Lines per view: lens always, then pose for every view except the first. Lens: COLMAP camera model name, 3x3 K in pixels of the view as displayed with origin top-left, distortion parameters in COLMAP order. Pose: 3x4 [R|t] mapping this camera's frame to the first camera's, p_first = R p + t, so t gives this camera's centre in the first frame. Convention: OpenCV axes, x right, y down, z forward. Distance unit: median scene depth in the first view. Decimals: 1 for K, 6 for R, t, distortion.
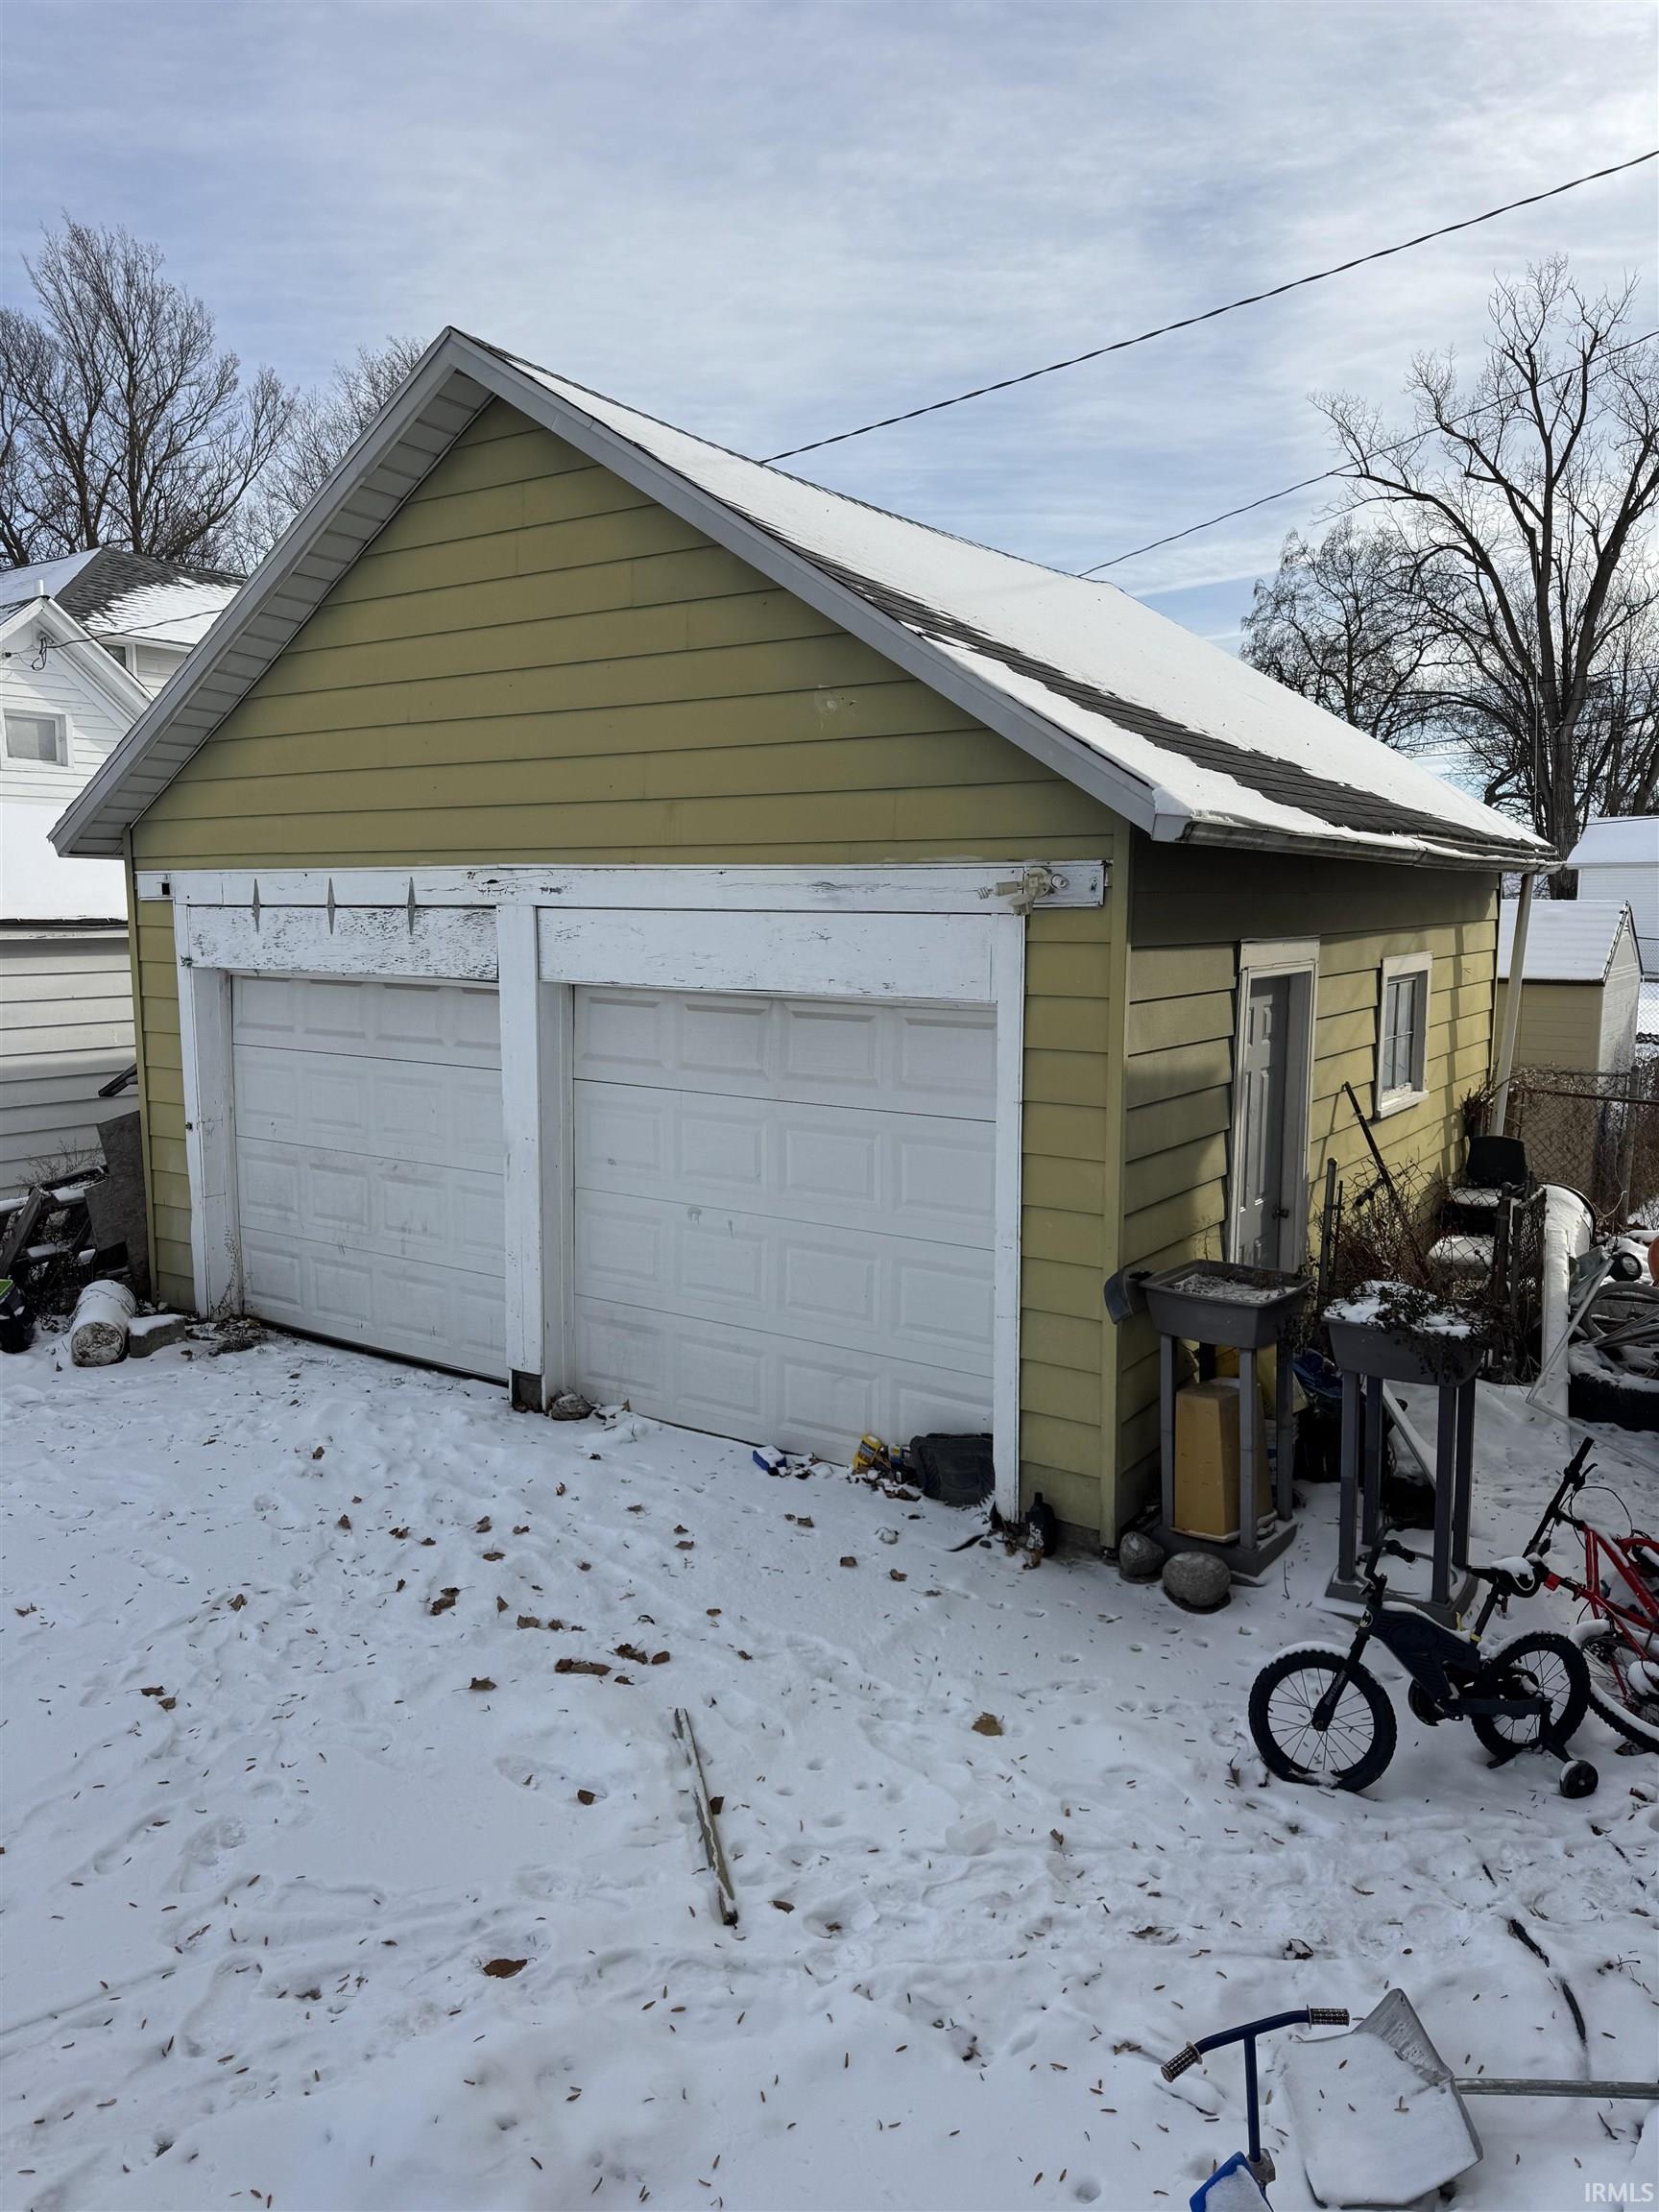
lens RADIAL K [[1557.6, 0, 836.2], [0, 1557.6, 1089.5], [0, 0, 1]] dist [0.109110, 0.006219]
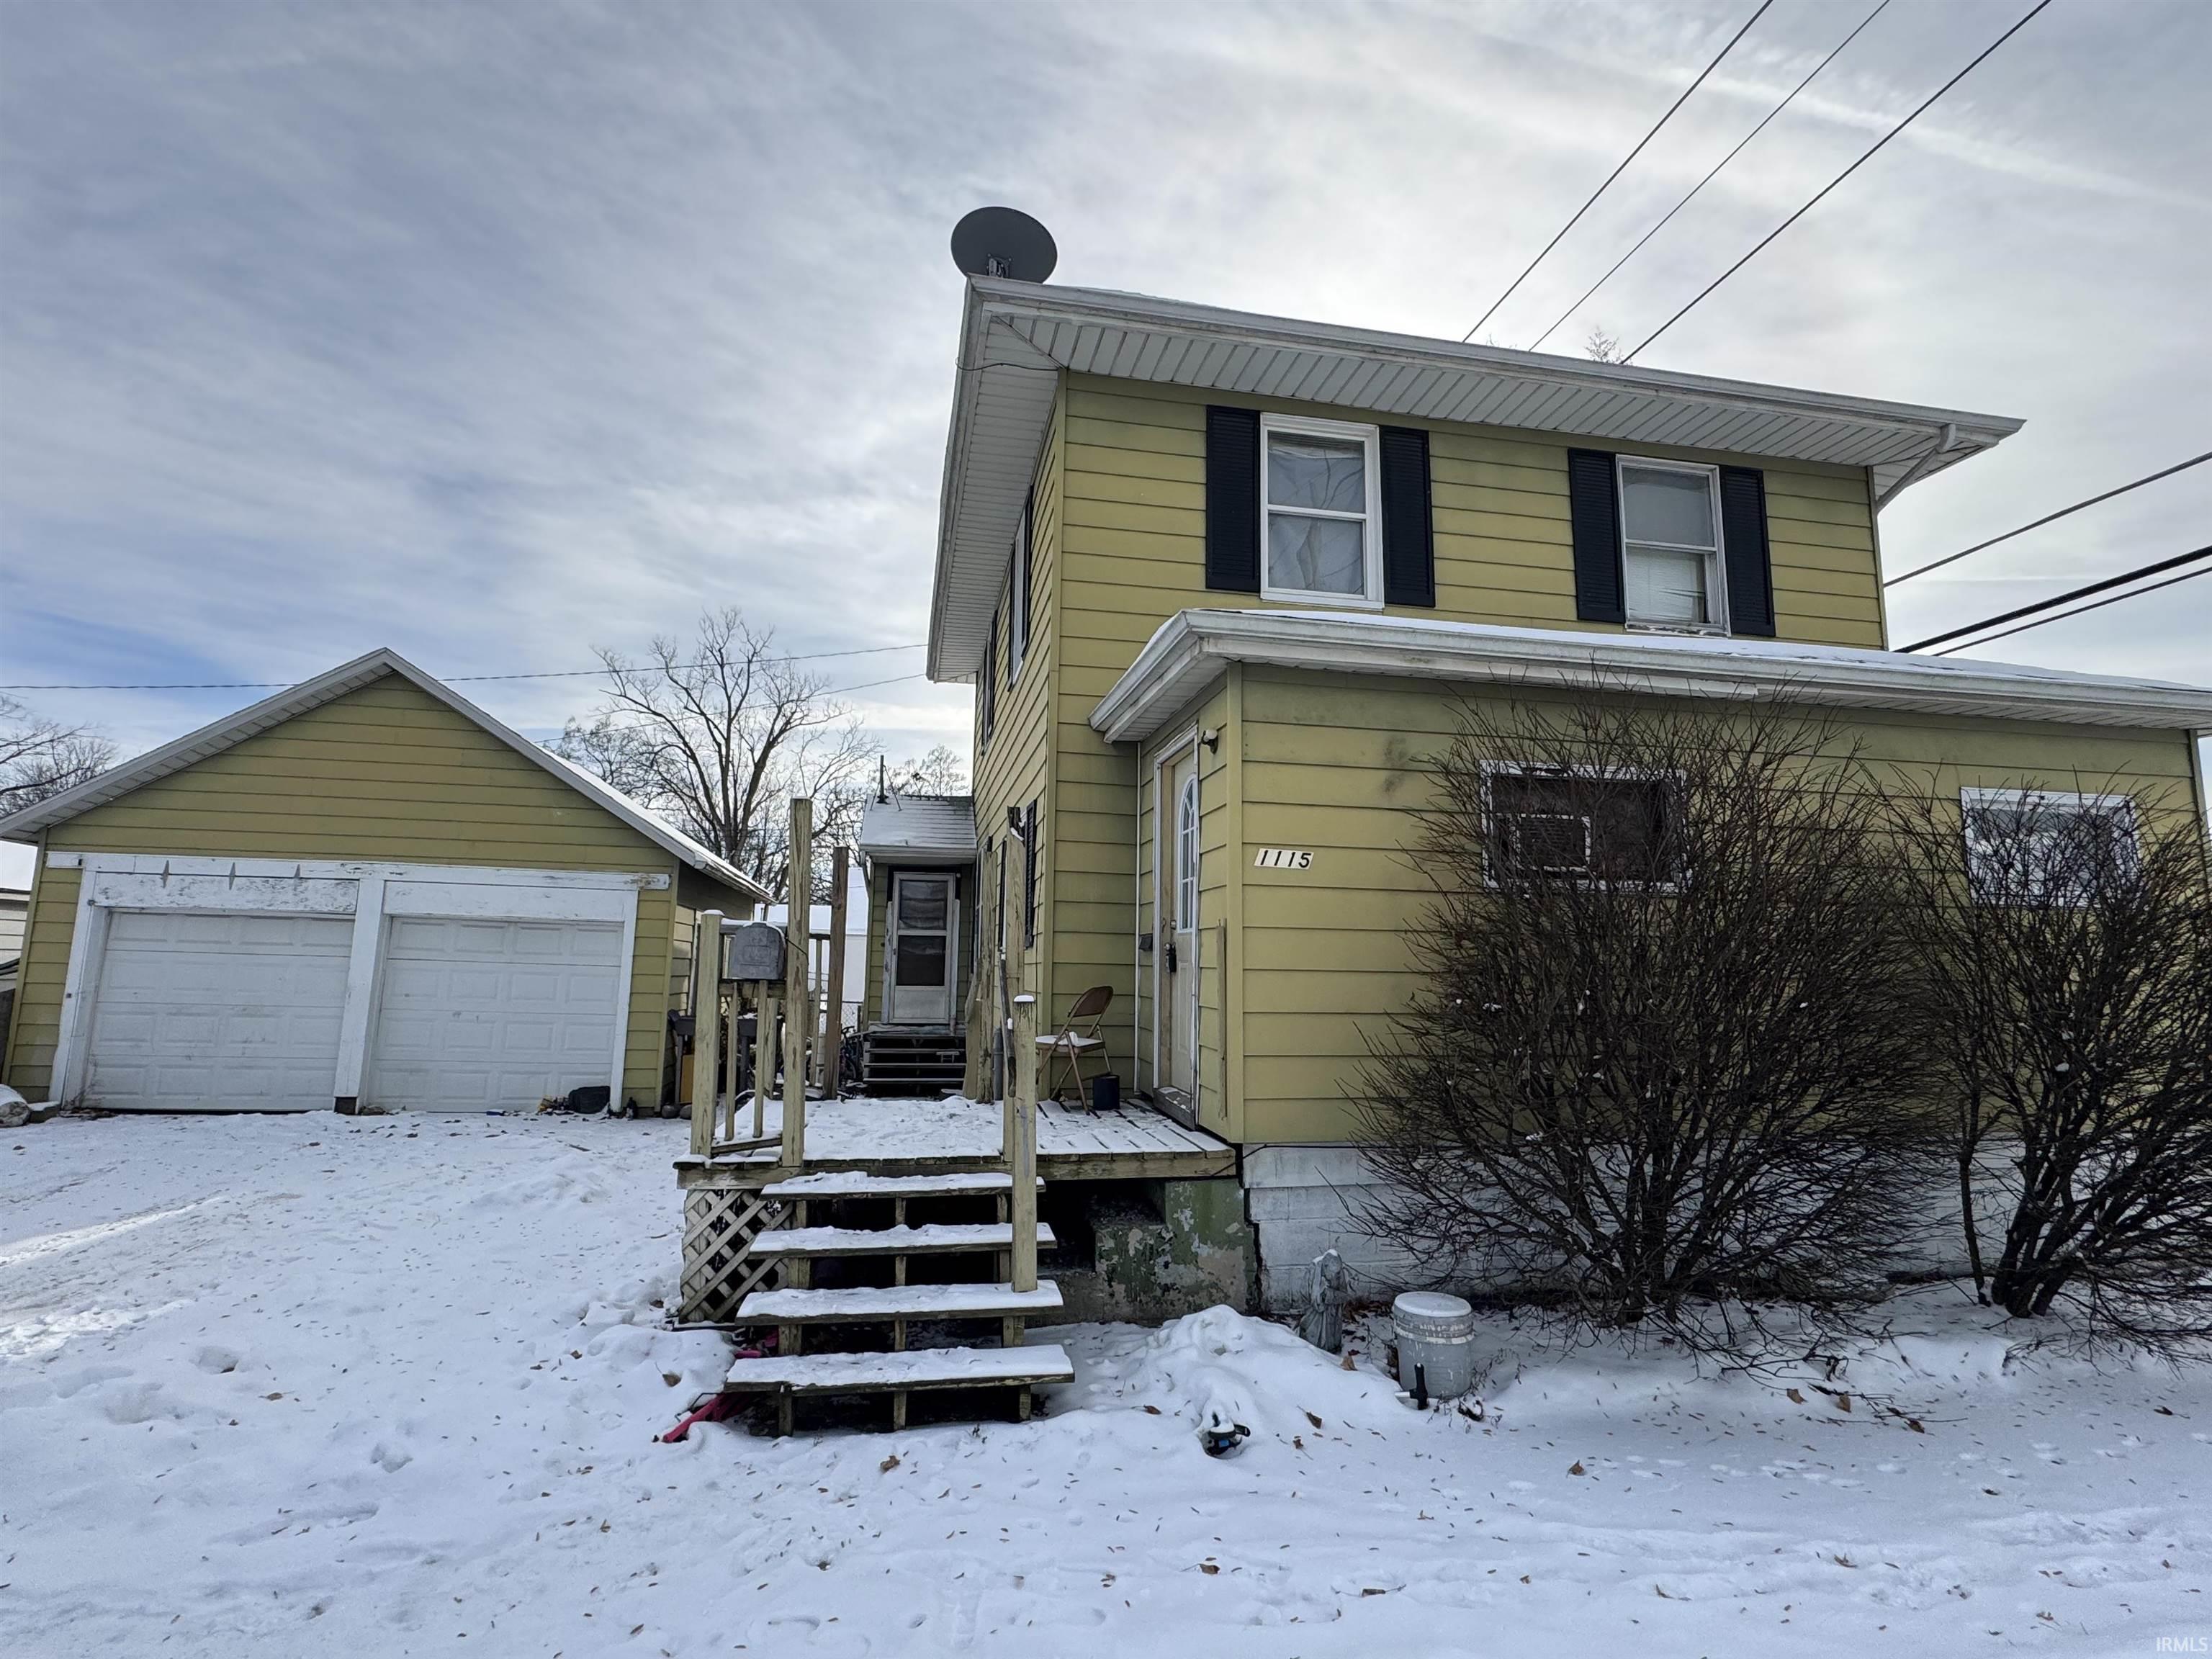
lens RADIAL K [[1077.1, 0, 1111.5], [0, 1077.1, 826.7], [0, 0, 1]] dist [-0.003886, -0.000575]
pose [[0.710211, 0.108133, 0.695634, -0.526443], [0.062547, 0.974533, -0.215344, 0.206346], [-0.701204, 0.196450, 0.685361, -0.815867]]
